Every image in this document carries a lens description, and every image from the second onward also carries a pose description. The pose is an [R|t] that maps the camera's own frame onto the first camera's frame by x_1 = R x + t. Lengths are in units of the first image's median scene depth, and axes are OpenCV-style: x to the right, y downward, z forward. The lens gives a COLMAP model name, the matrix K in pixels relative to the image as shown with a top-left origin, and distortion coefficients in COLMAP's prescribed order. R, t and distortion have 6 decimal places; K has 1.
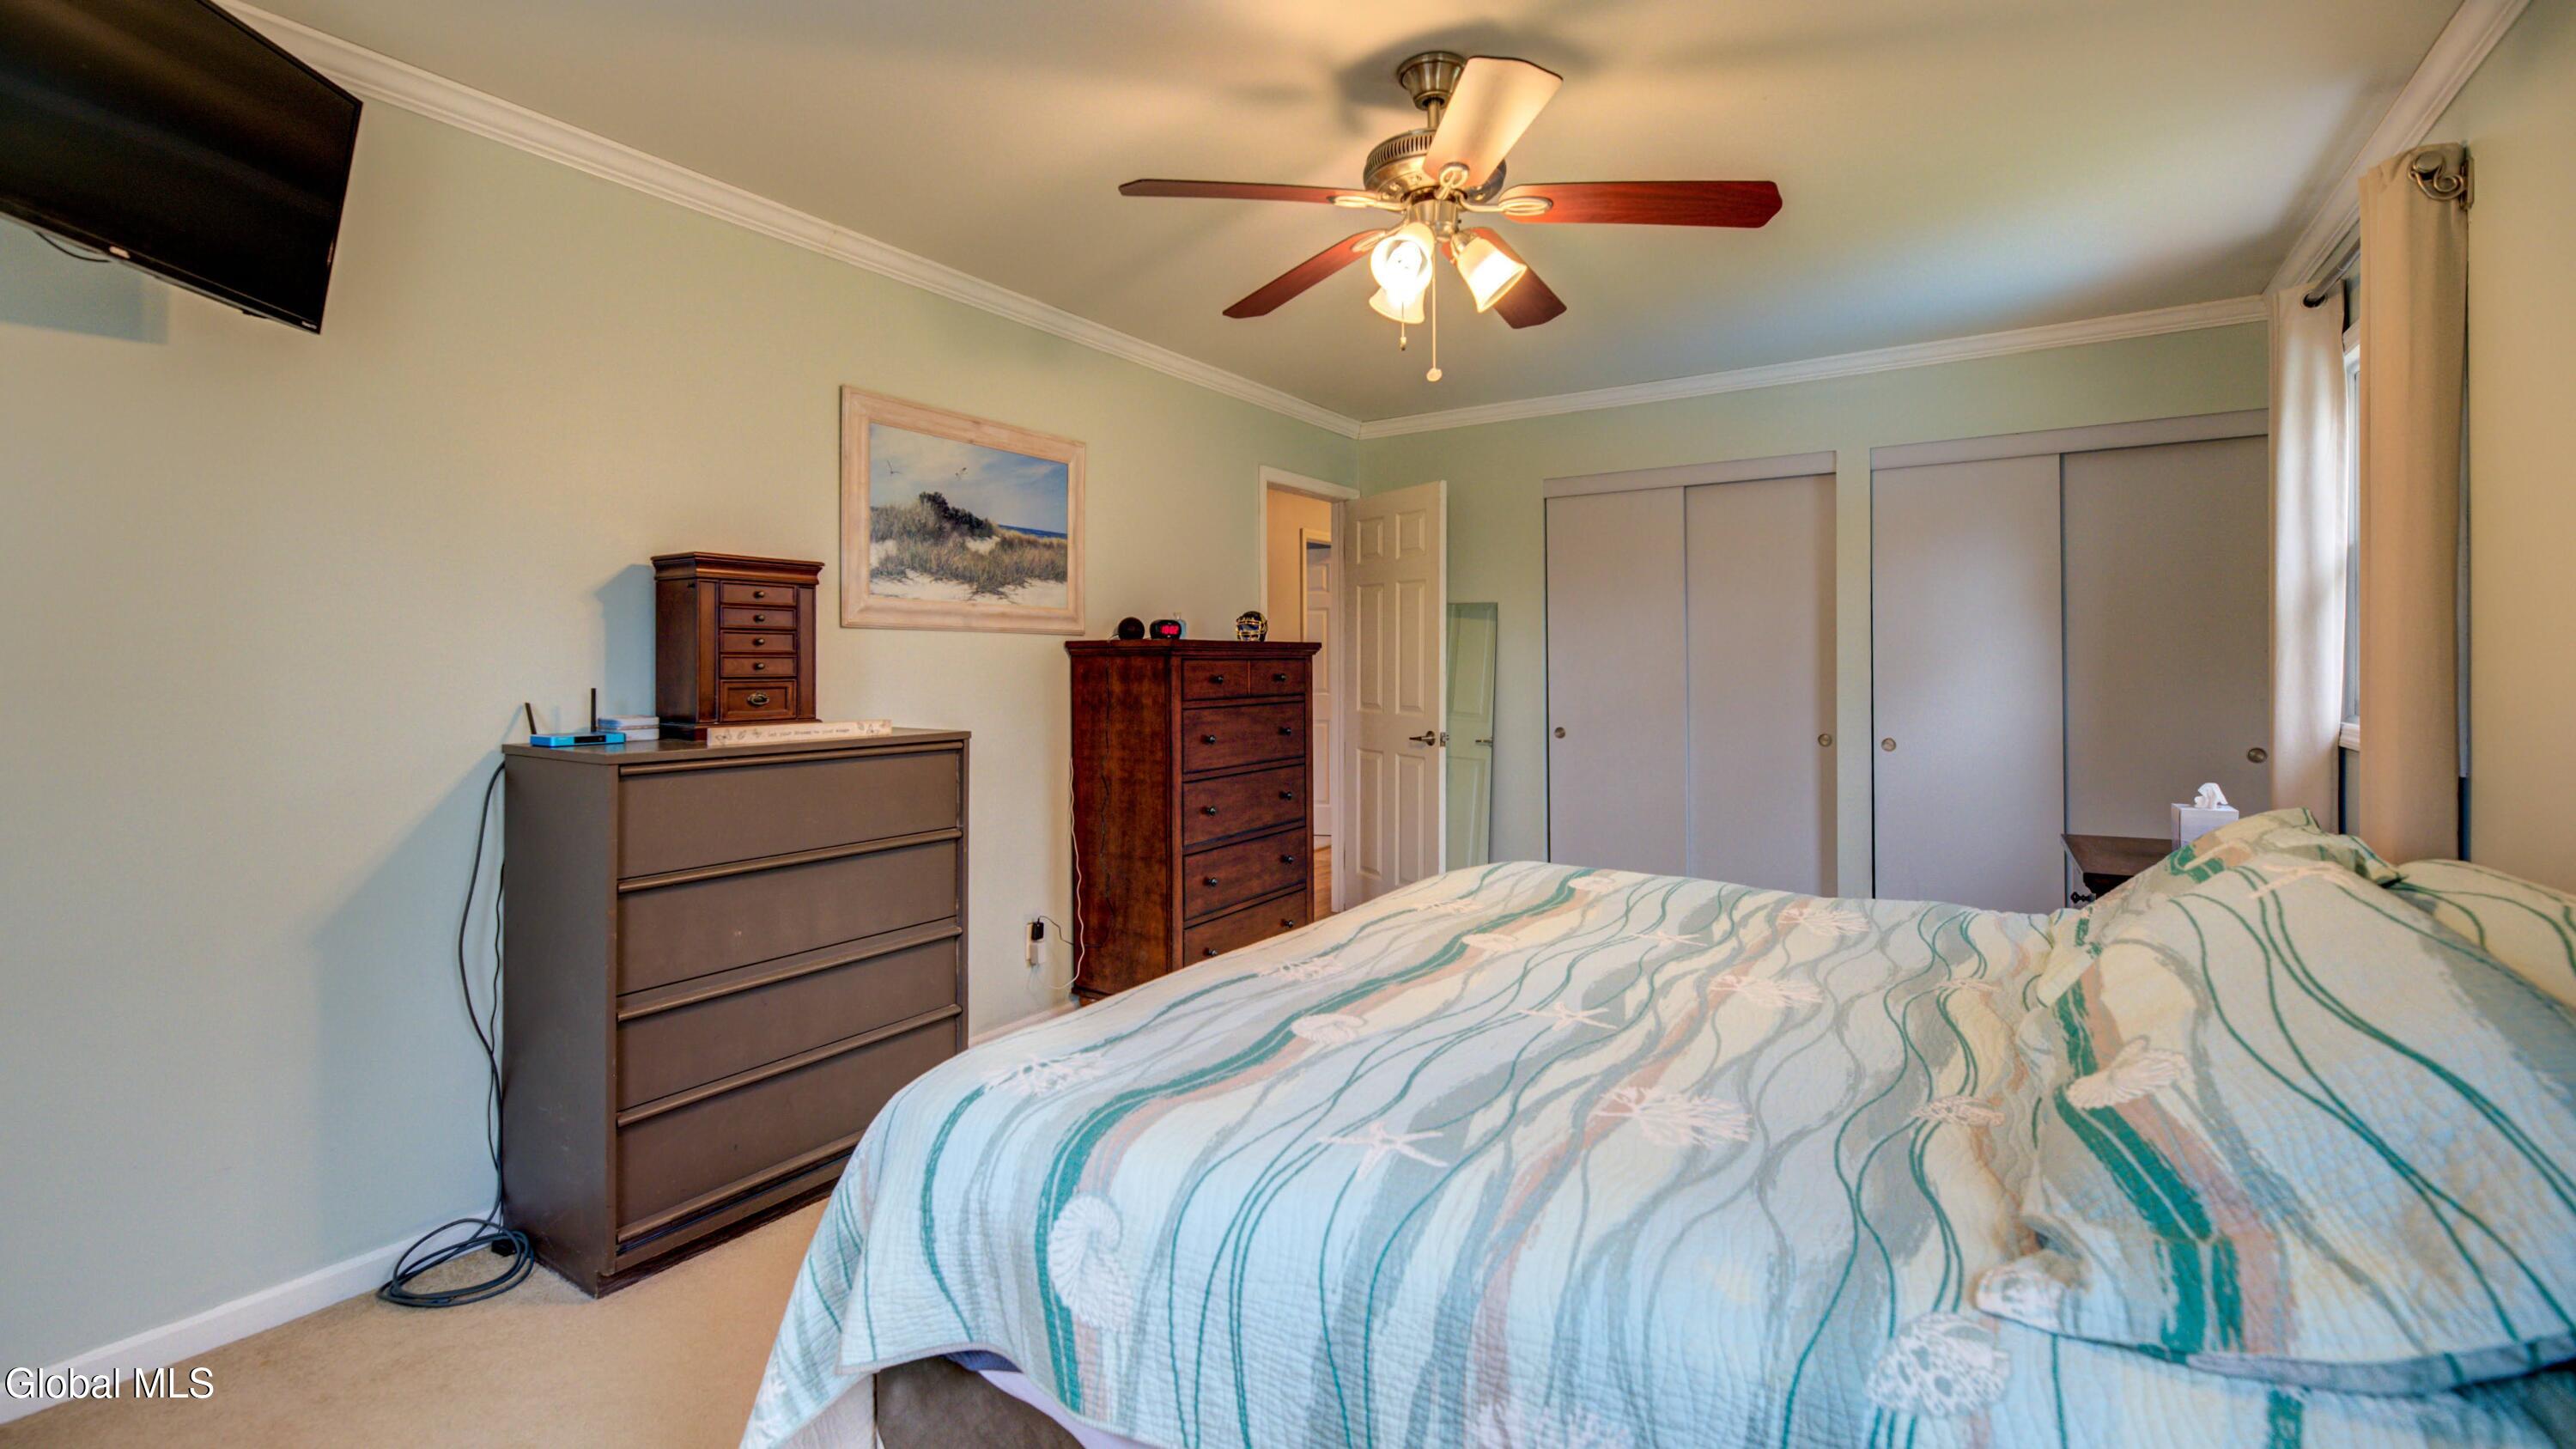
lens RADIAL K [[1053.3, 0, 1283.7], [0, 1053.3, 663.5], [0, 0, 1]] dist [-0.003494, -0.001726]
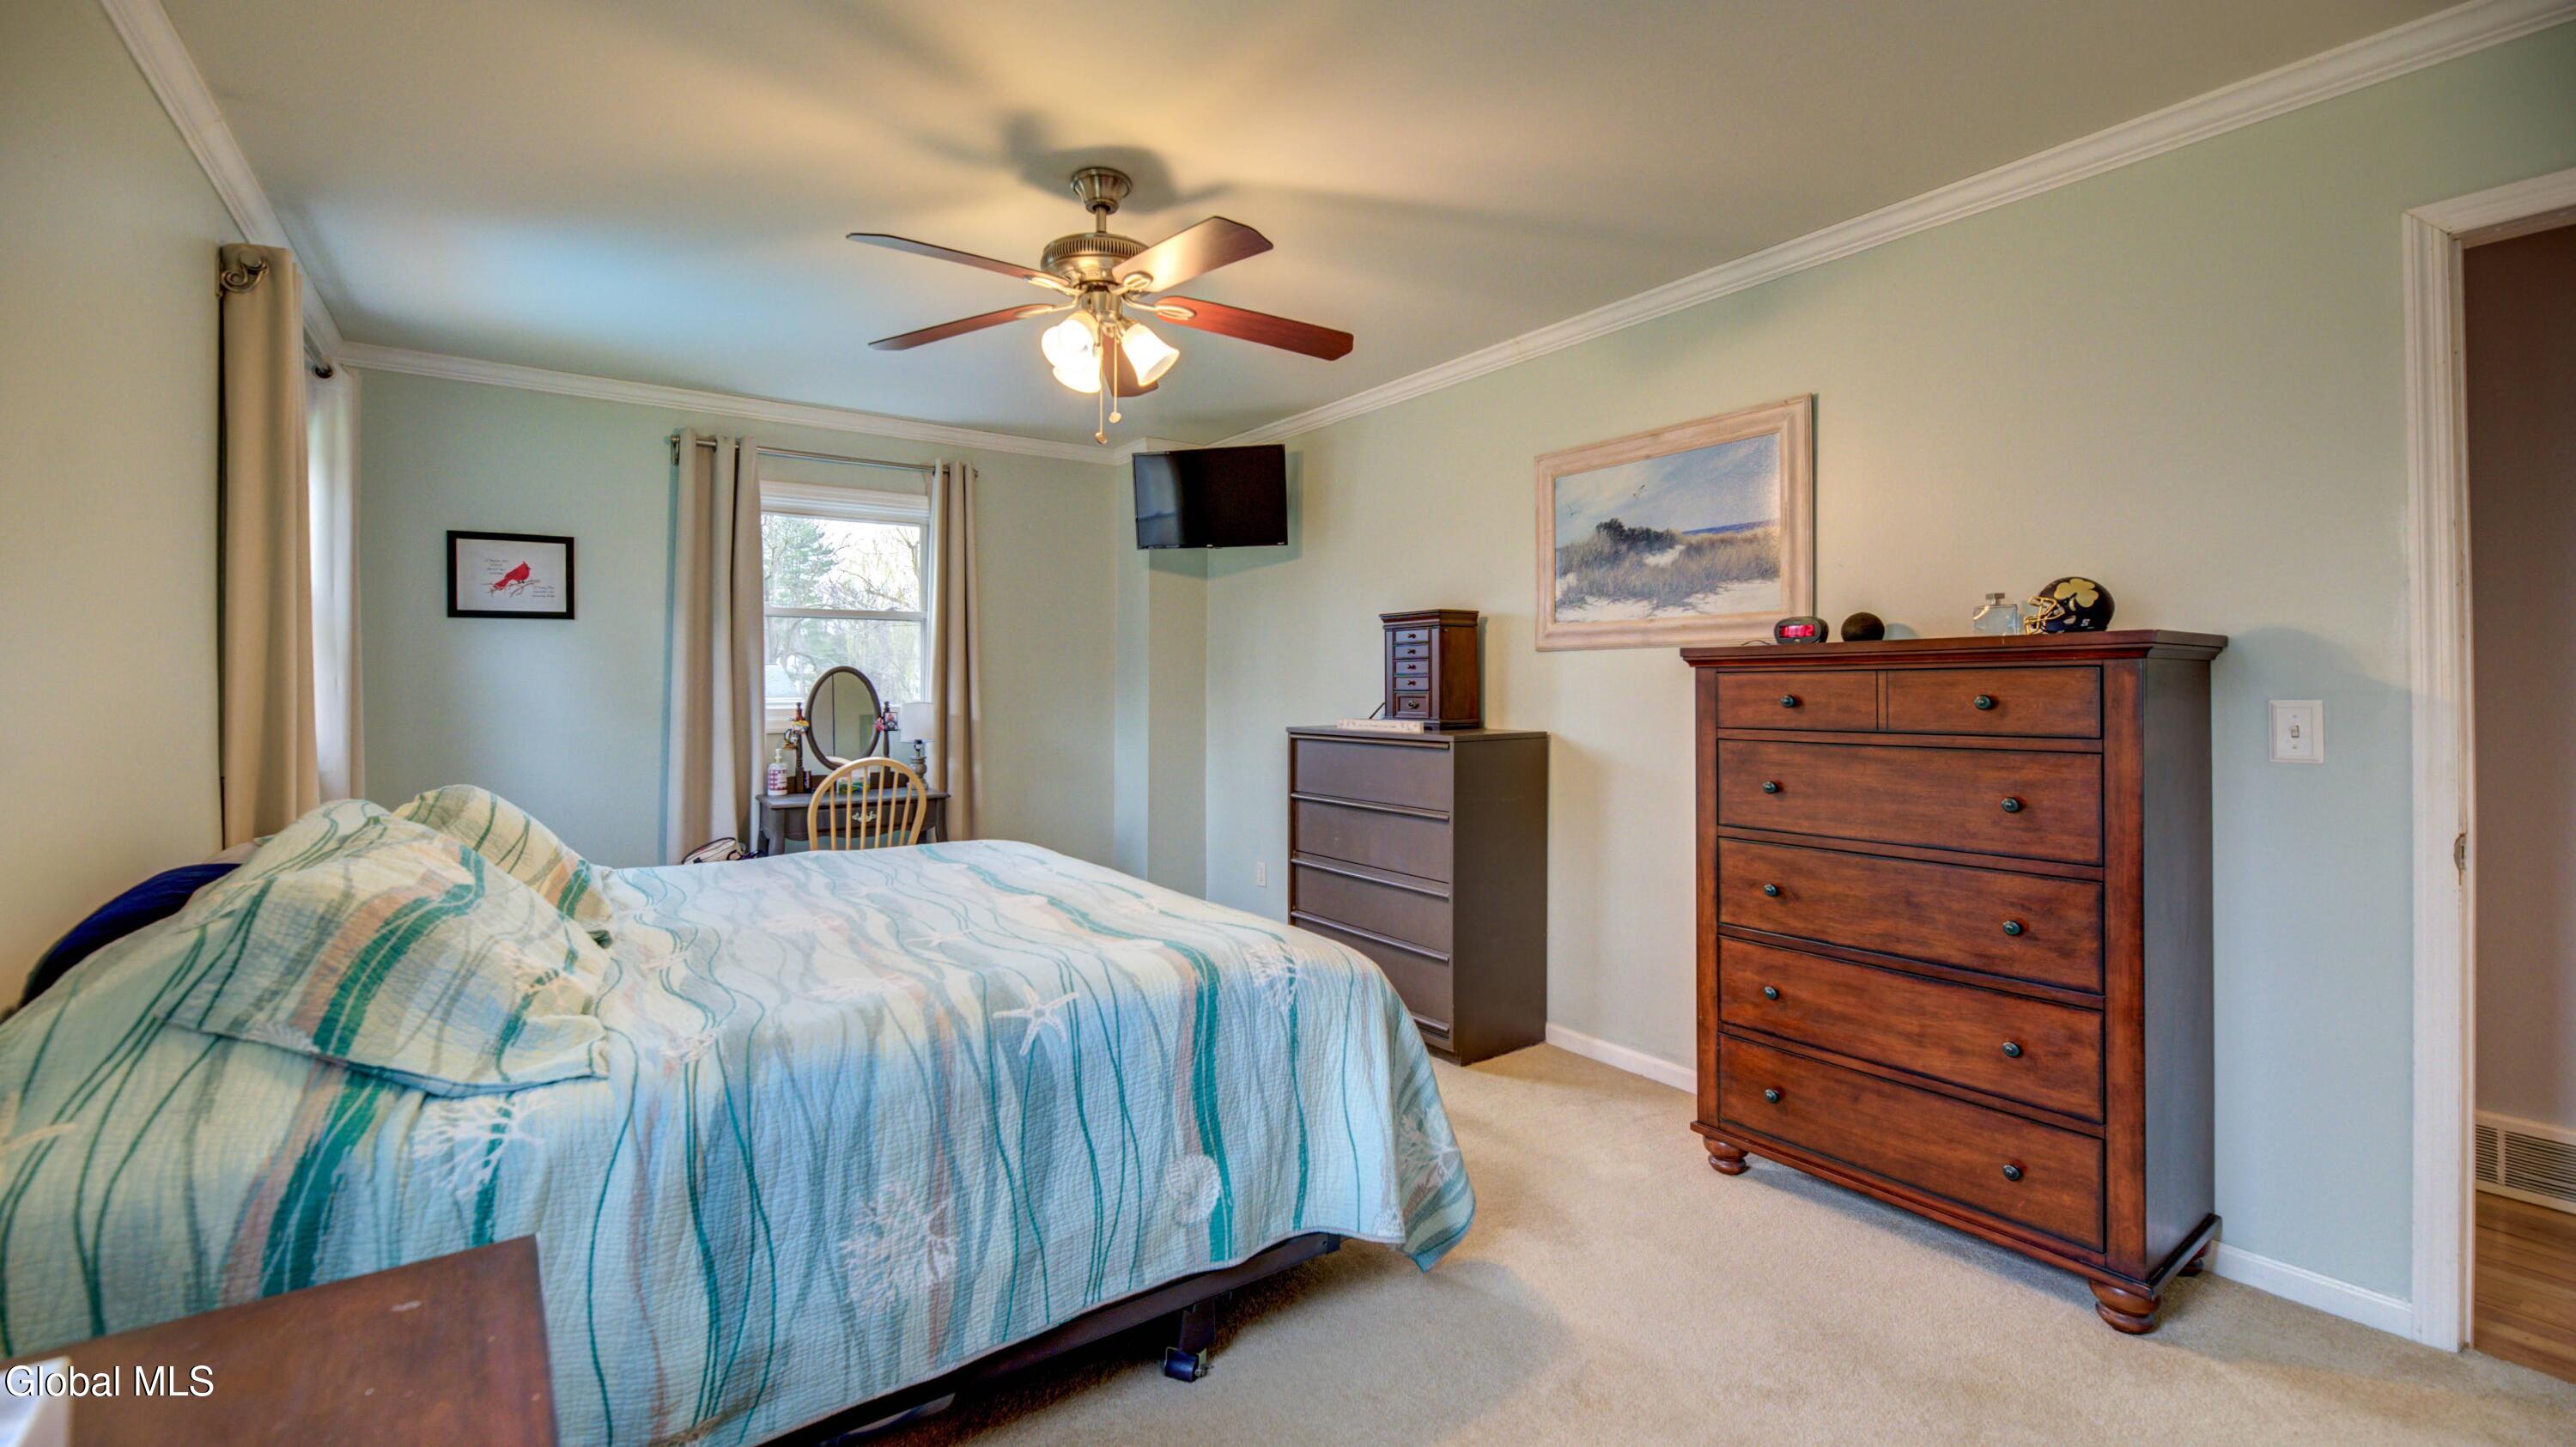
lens RADIAL K [[1053.2, 0, 1294.6], [0, 1053.2, 682.3], [0, 0, 1]] dist [-0.003494, -0.001726]
pose [[-0.340458, -0.001113, -0.940259, 0.754272], [0.002724, 0.999994, -0.002170, 0.003883], [0.940256, -0.003300, -0.340453, 1.024692]]
